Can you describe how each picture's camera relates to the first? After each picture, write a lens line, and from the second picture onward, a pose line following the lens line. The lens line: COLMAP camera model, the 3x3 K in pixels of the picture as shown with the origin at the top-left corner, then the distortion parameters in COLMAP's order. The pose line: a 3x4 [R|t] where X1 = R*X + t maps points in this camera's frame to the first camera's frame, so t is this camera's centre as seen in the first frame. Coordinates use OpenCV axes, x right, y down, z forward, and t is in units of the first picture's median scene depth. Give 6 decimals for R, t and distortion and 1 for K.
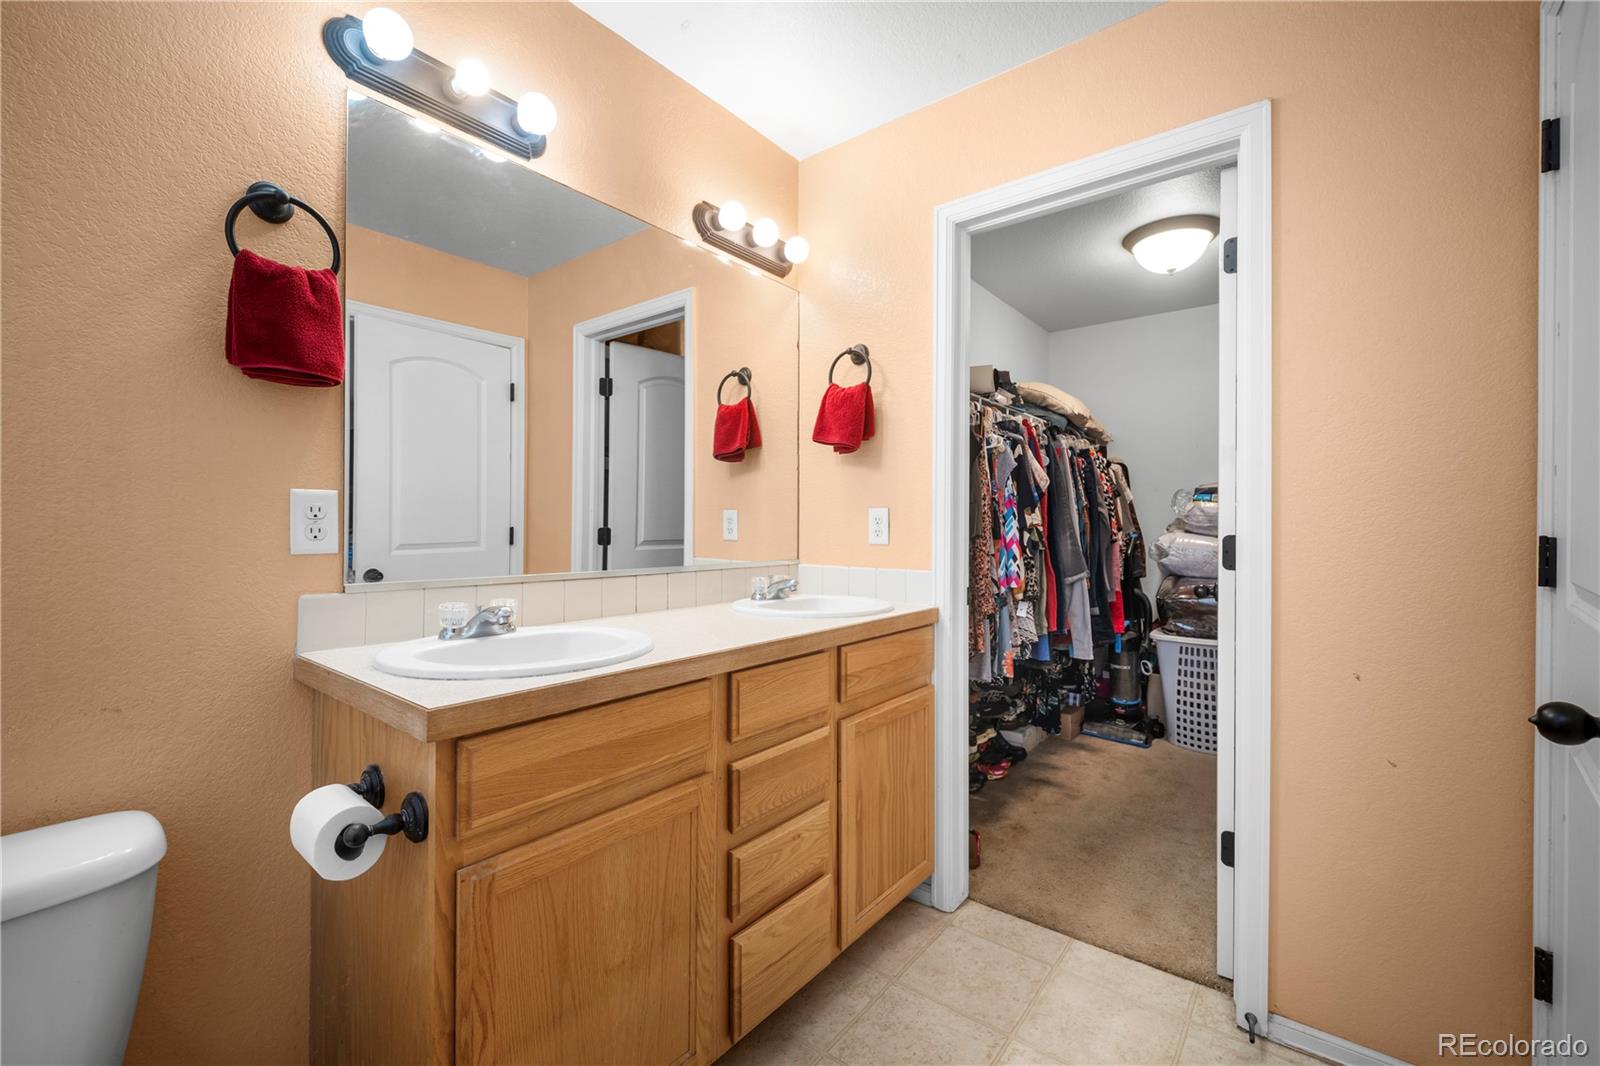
lens RADIAL K [[716.2, 0, 800.0], [0, 716.2, 533.0], [0, 0, 1]] dist [-0.001356, -0.027595]
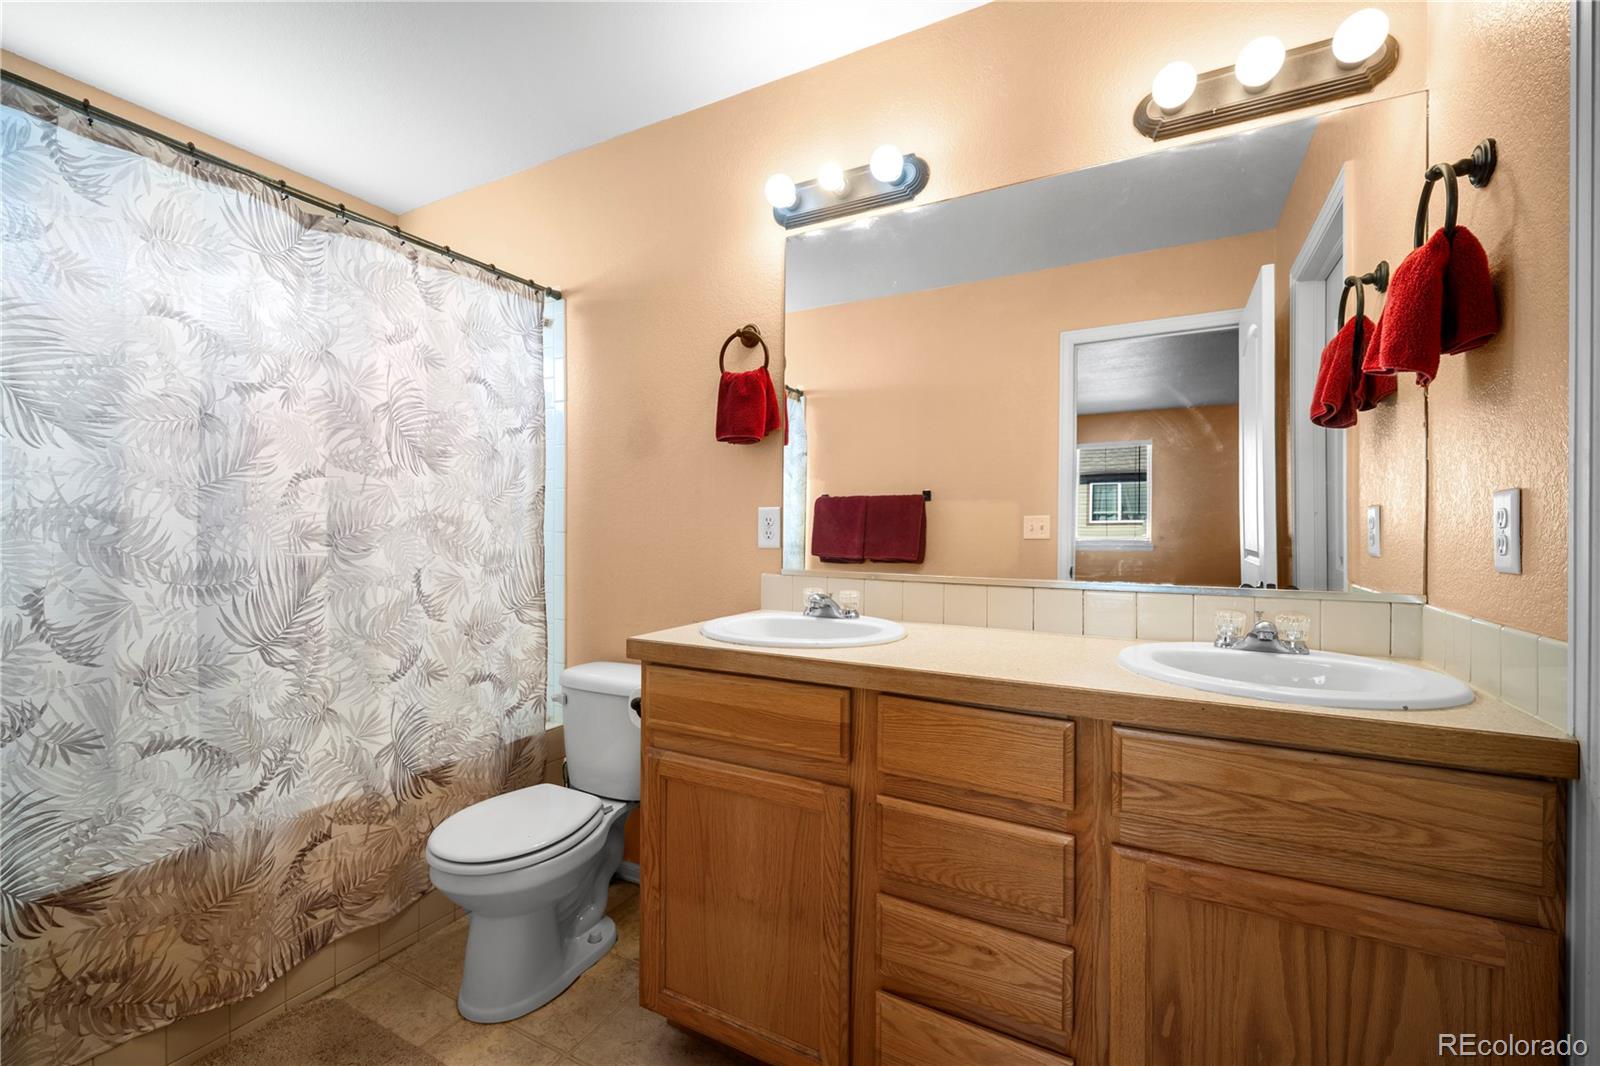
lens RADIAL K [[666.3, 0, 800.0], [0, 666.3, 533.0], [0, 0, 1]] dist [0.028680, -0.020691]
pose [[0.129429, 0.009091, -0.991547, 0.661343], [-0.005816, 0.999948, 0.008409, -0.012946], [0.991572, 0.004679, 0.129475, 0.720800]]
